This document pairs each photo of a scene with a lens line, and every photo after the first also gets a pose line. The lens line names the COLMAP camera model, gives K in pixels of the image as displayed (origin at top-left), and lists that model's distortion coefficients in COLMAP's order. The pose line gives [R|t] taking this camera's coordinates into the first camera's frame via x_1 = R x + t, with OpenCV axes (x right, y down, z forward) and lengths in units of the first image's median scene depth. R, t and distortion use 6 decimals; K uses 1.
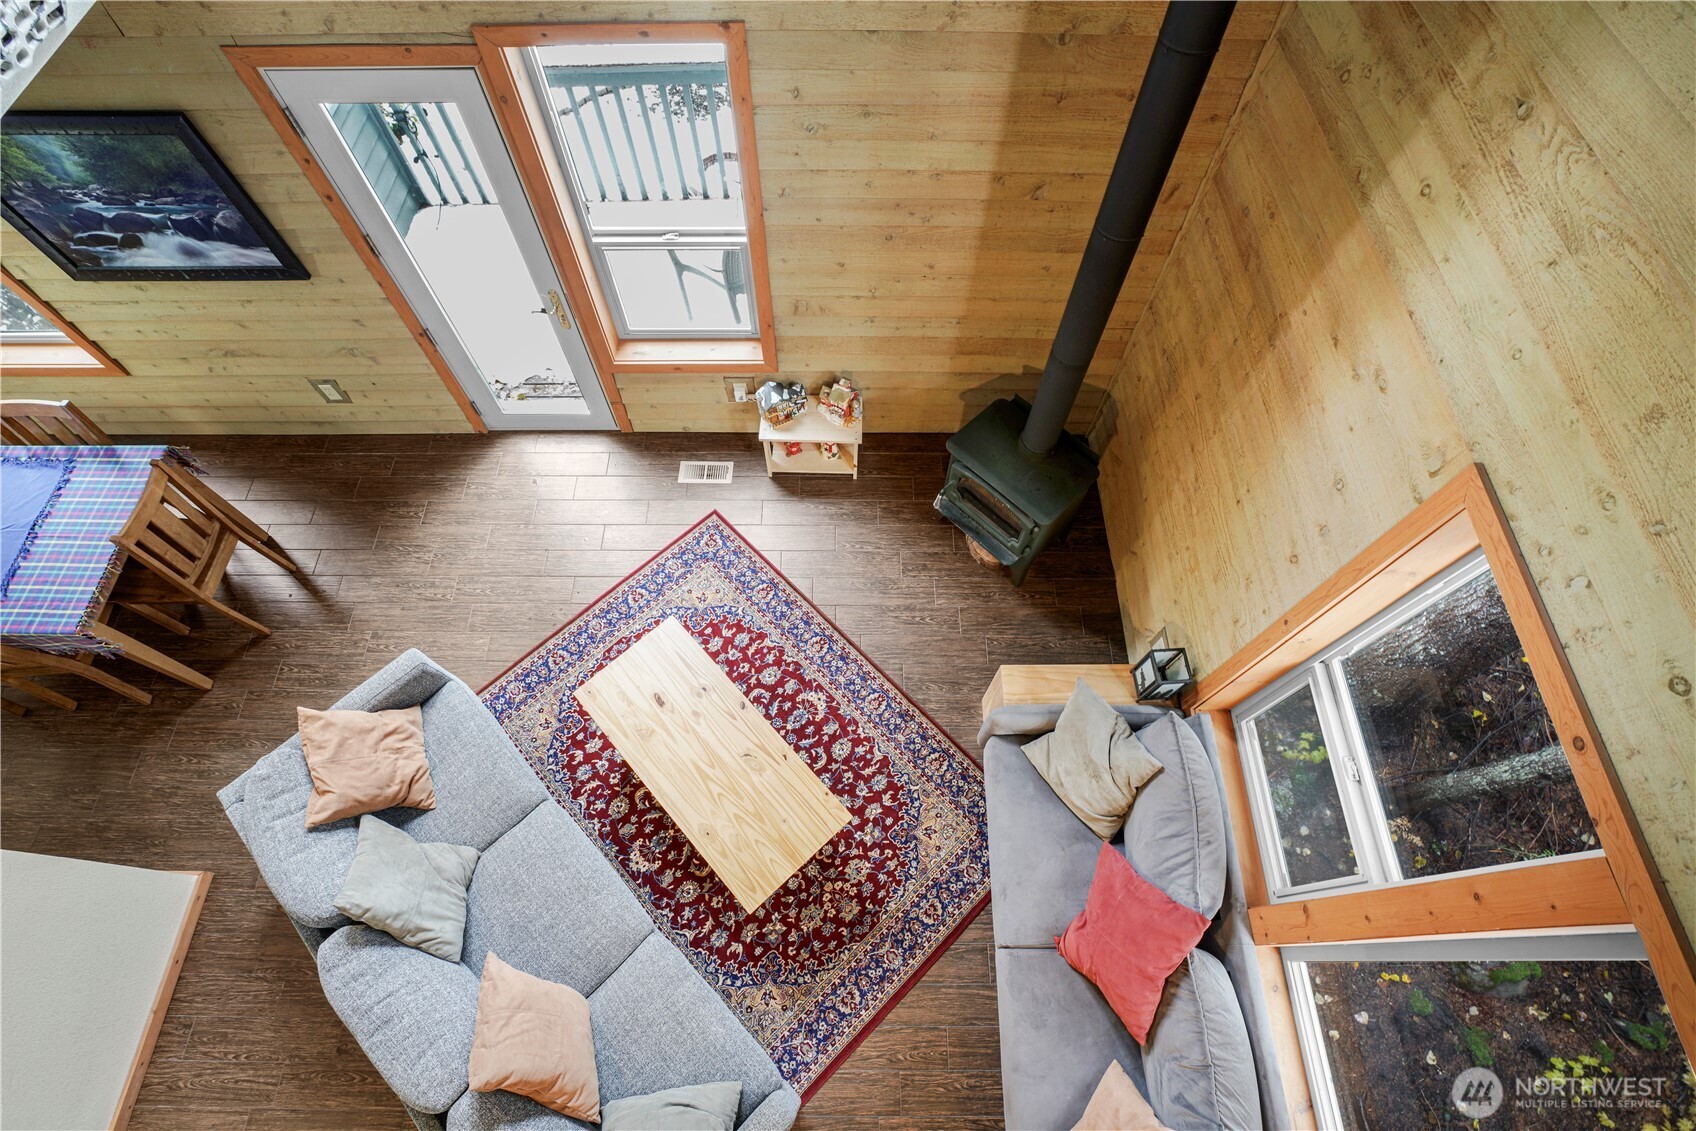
lens RADIAL K [[787.1, 0, 840.0], [0, 787.1, 572.1], [0, 0, 1]] dist [-0.060167, 0.020904]
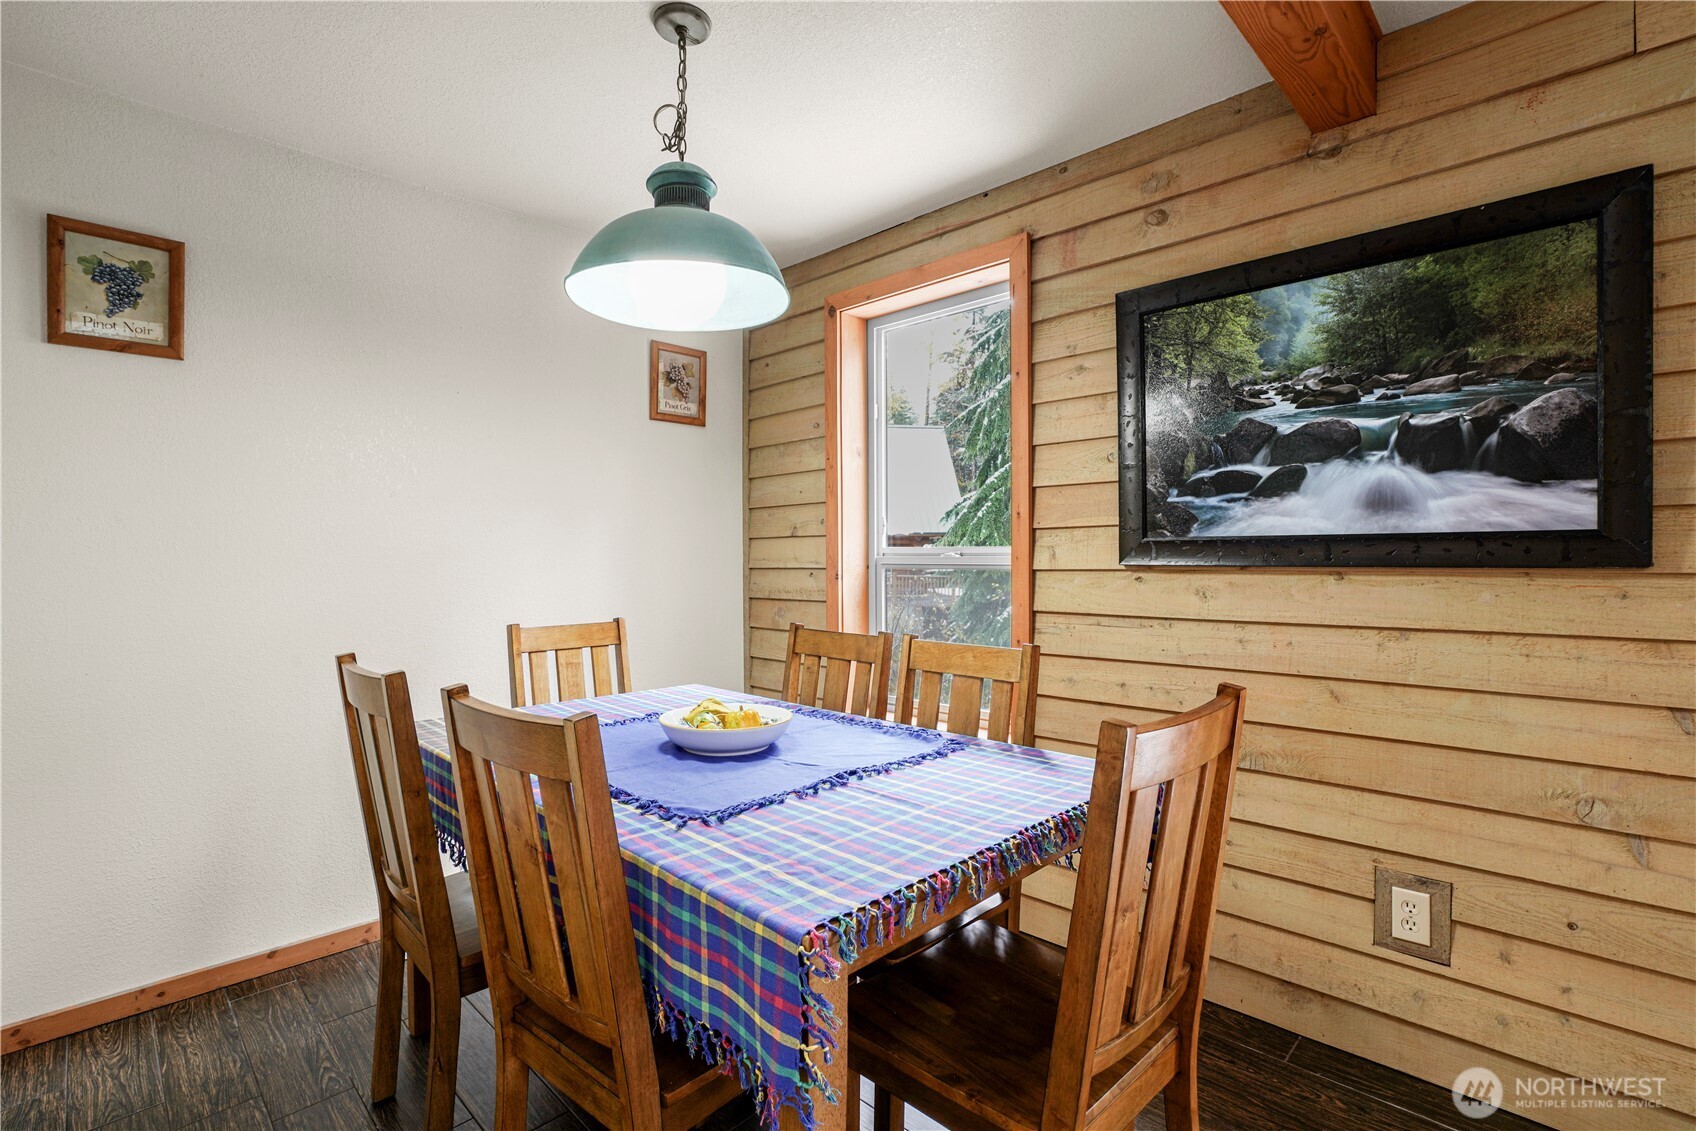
lens RADIAL K [[787.1, 0, 840.0], [0, 787.1, 572.1], [0, 0, 1]] dist [-0.060167, 0.020904]
pose [[0.717206, 0.006773, -0.696829, -0.784531], [-0.620431, 0.461516, -0.634088, 0.187526], [0.317303, 0.887106, 0.335204, 0.770111]]
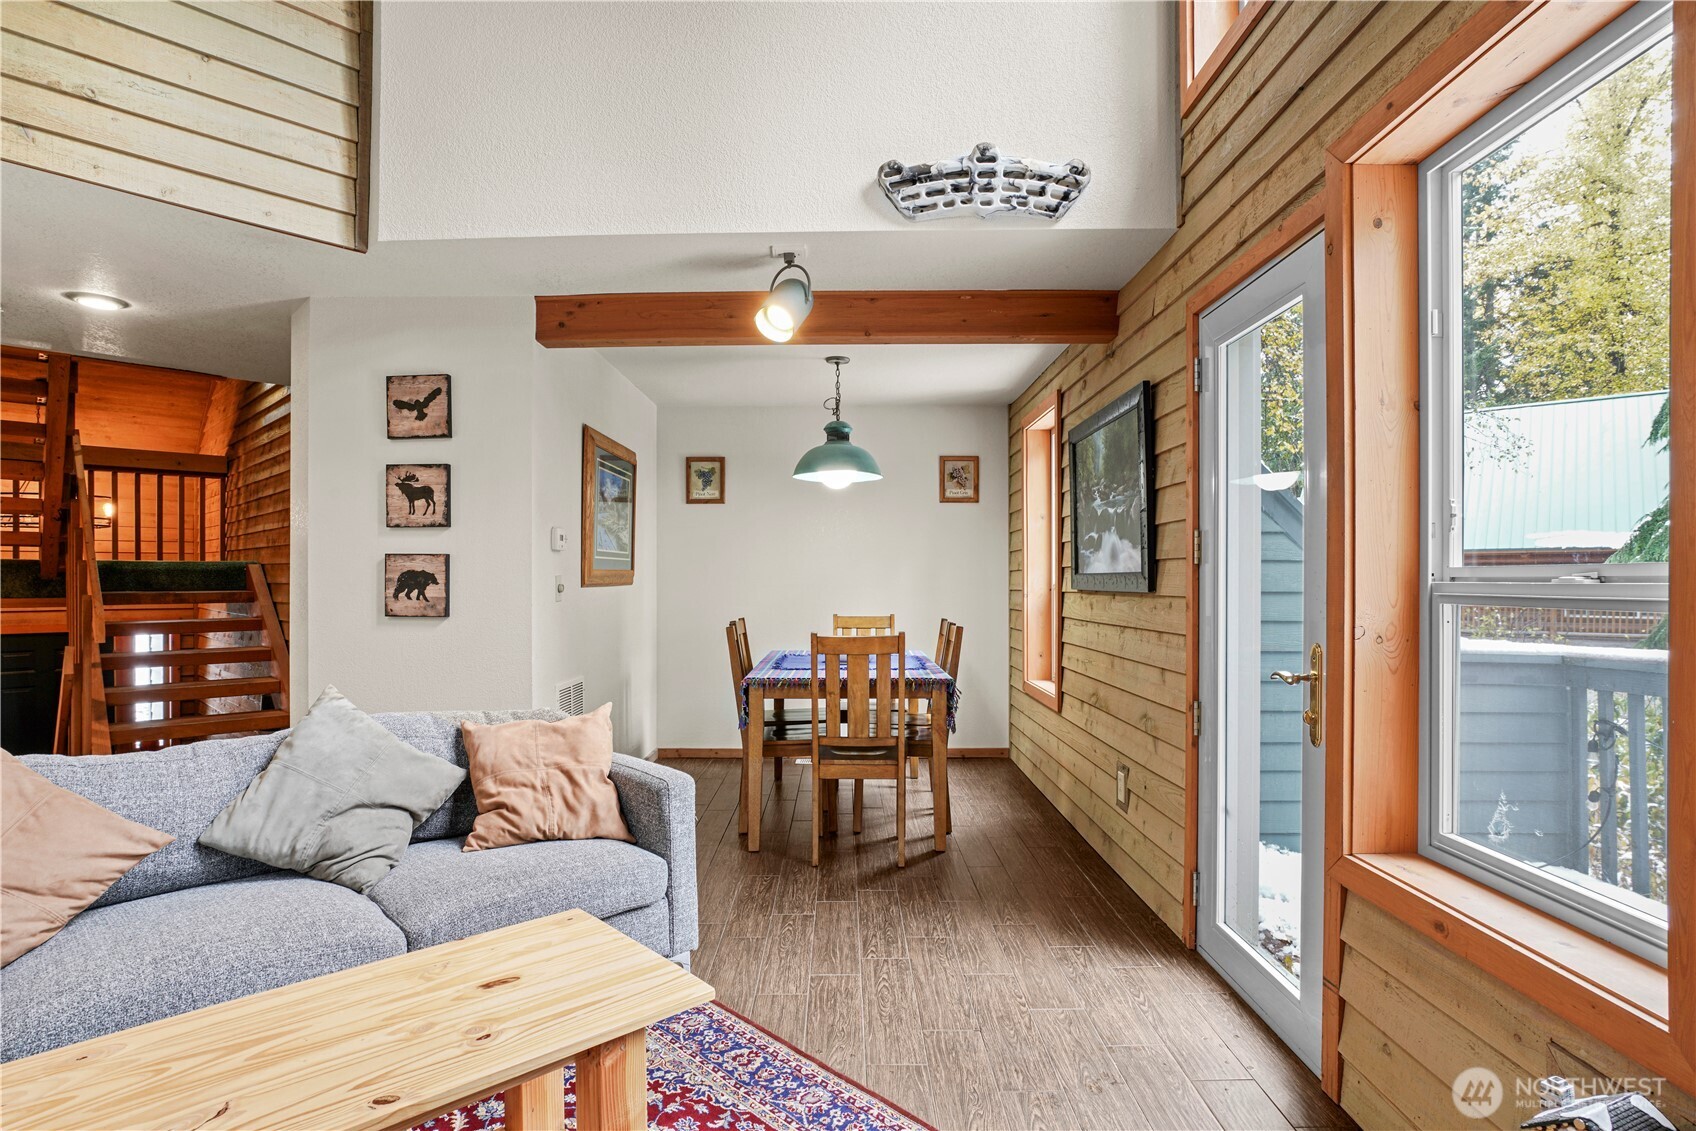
lens RADIAL K [[894.4, 0, 848.0], [0, 894.4, 565.5], [0, 0, 1]] dist [-0.003443, 0.024514]
pose [[0.013539, -0.019098, -0.999726, 0.272755], [-0.893133, 0.449318, -0.020679, -0.097068], [0.449589, 0.893168, -0.010974, 0.905961]]
